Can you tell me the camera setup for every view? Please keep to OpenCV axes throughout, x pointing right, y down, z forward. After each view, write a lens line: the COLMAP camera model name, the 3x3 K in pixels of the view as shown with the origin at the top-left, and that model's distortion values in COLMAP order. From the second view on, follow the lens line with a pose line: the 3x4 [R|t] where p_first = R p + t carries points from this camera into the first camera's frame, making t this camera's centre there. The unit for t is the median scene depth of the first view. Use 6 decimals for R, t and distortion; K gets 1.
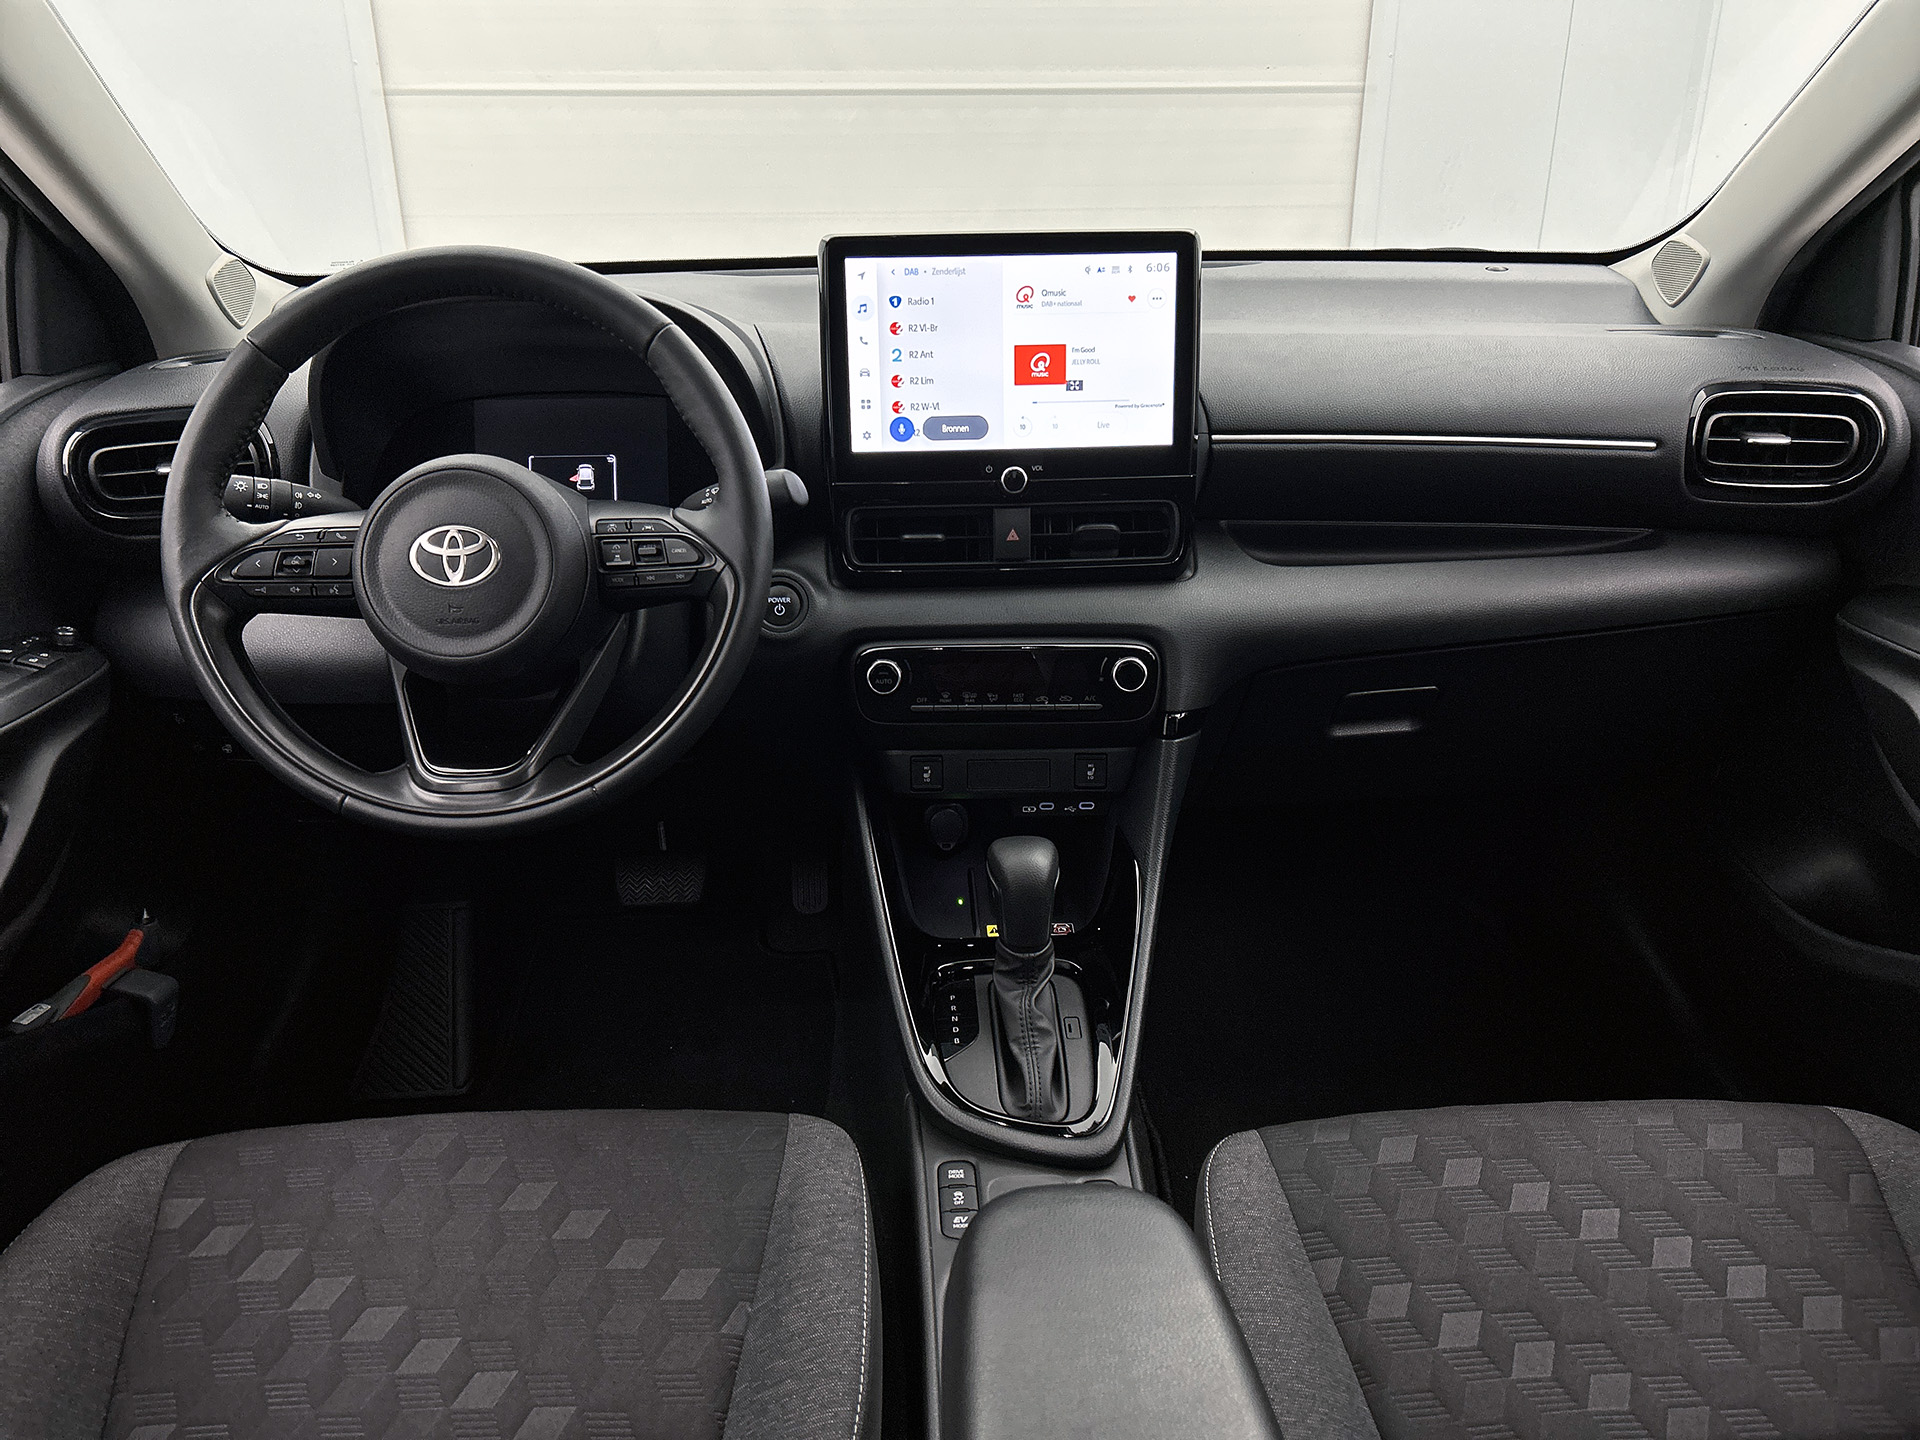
lens RADIAL K [[1463.1, 0, 966.5], [0, 1463.1, 733.8], [0, 0, 1]] dist [0.024527, -0.013290]
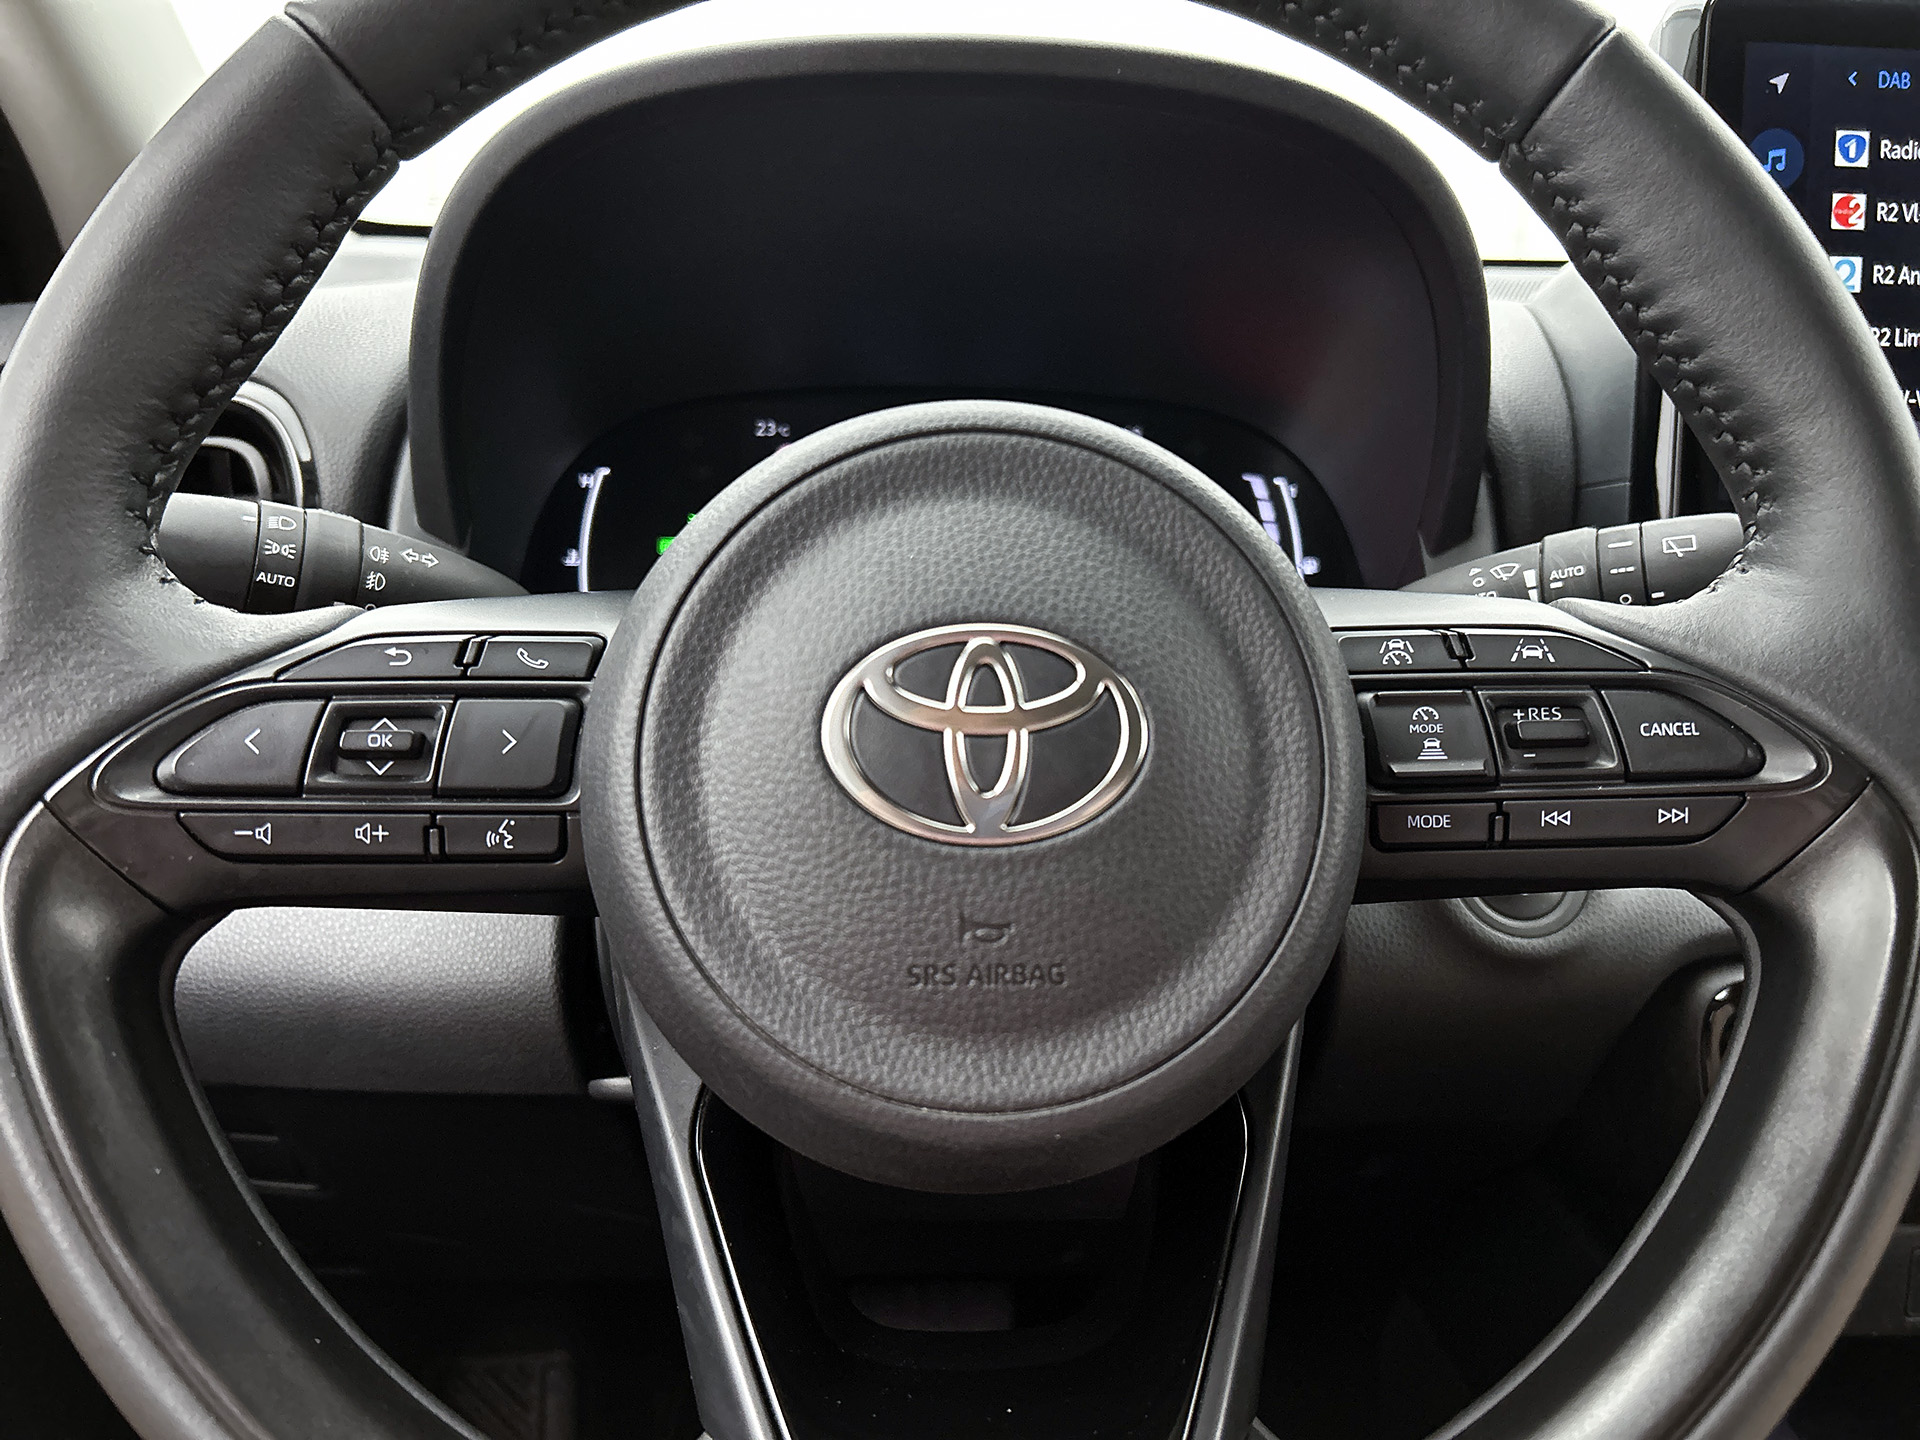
lens RADIAL K [[1463.1, 0, 963.2], [0, 1463.1, 705.0], [0, 0, 1]] dist [0.024527, -0.013290]
pose [[0.999664, 0.023704, 0.010442, -0.340917], [-0.021957, 0.989351, -0.143885, -0.083502], [-0.013741, 0.143607, 0.989539, 0.702054]]
